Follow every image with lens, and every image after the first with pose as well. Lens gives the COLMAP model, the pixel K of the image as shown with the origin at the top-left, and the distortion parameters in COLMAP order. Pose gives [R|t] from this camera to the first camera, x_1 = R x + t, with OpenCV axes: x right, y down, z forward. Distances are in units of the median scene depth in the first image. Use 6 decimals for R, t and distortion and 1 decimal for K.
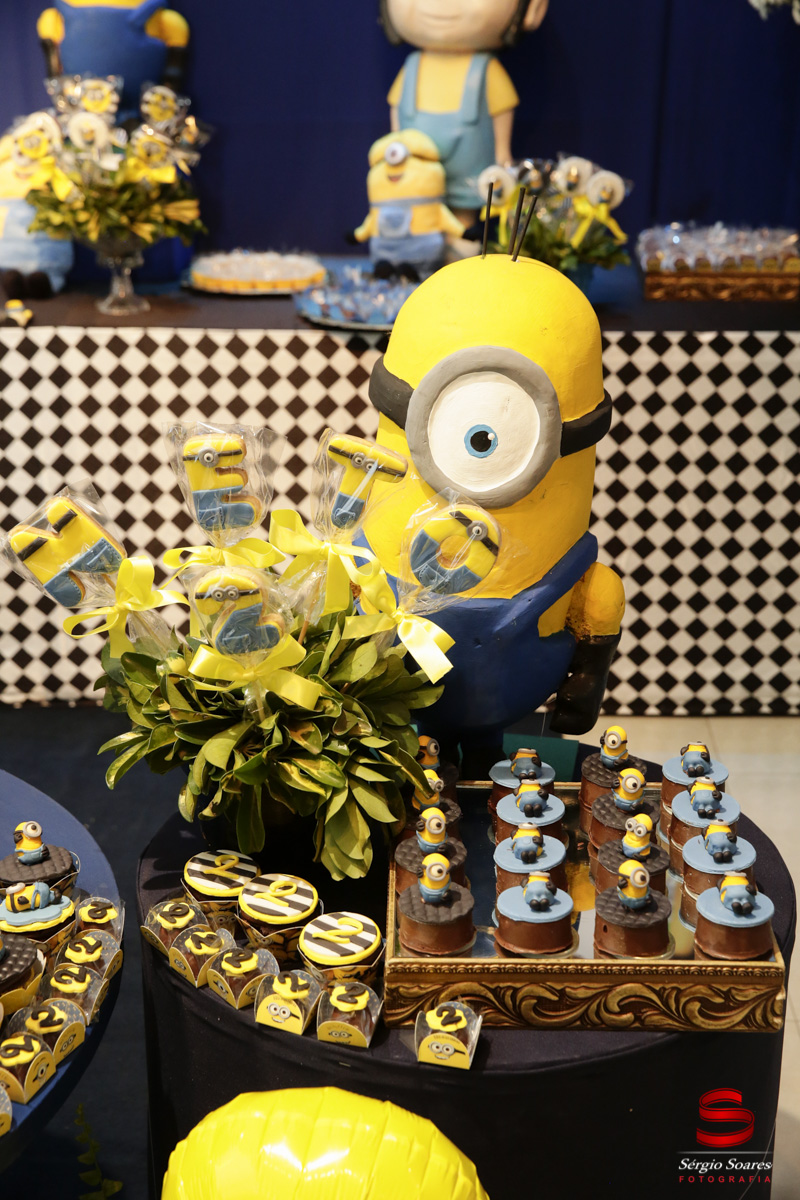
lens RADIAL K [[1690.0, 0, 409.8], [0, 1690.0, 600.4], [0, 0, 1]] dist [0.078281, 0.000000]
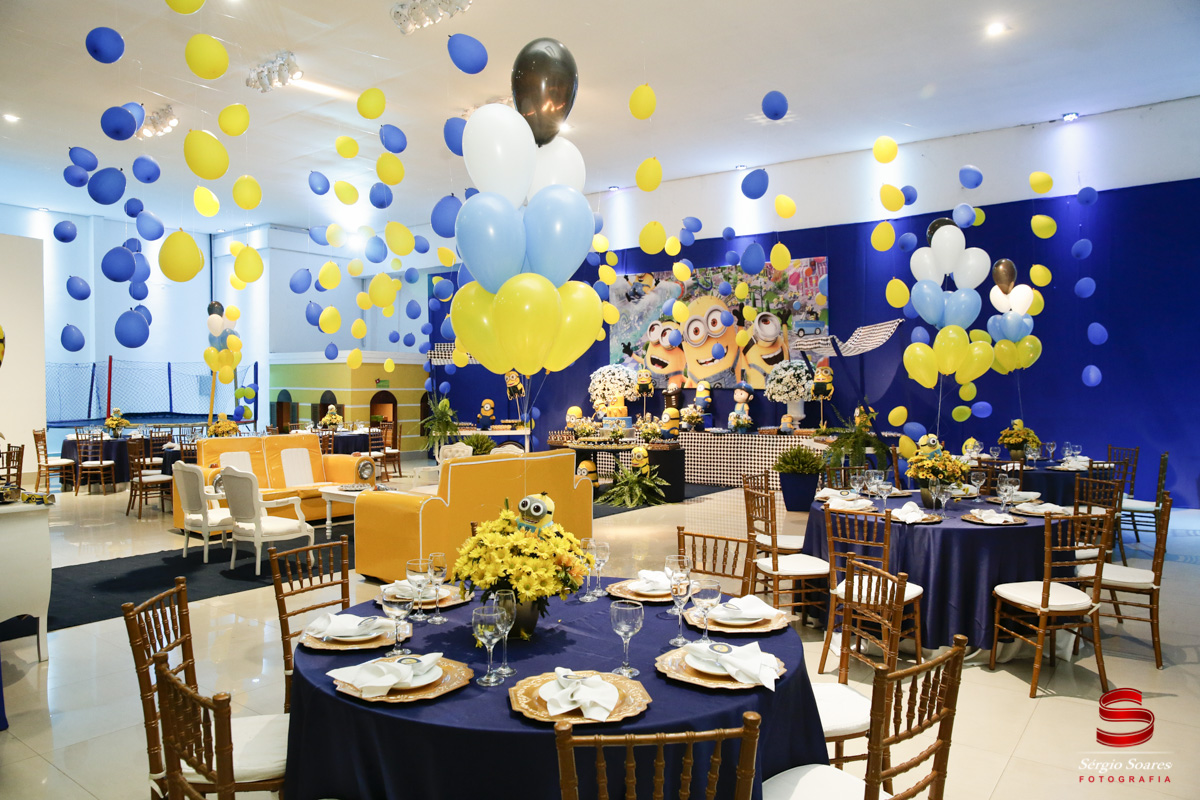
lens RADIAL K [[820.1, 0, 601.4], [0, 820.1, 402.8], [0, 0, 1]] dist [-0.077448, 0.000760]
pose [[0.823242, 0.008230, -0.567631, 3.731153], [-0.208395, 0.934468, -0.288688, 2.025005], [0.528058, 0.355951, 0.771008, -5.034066]]
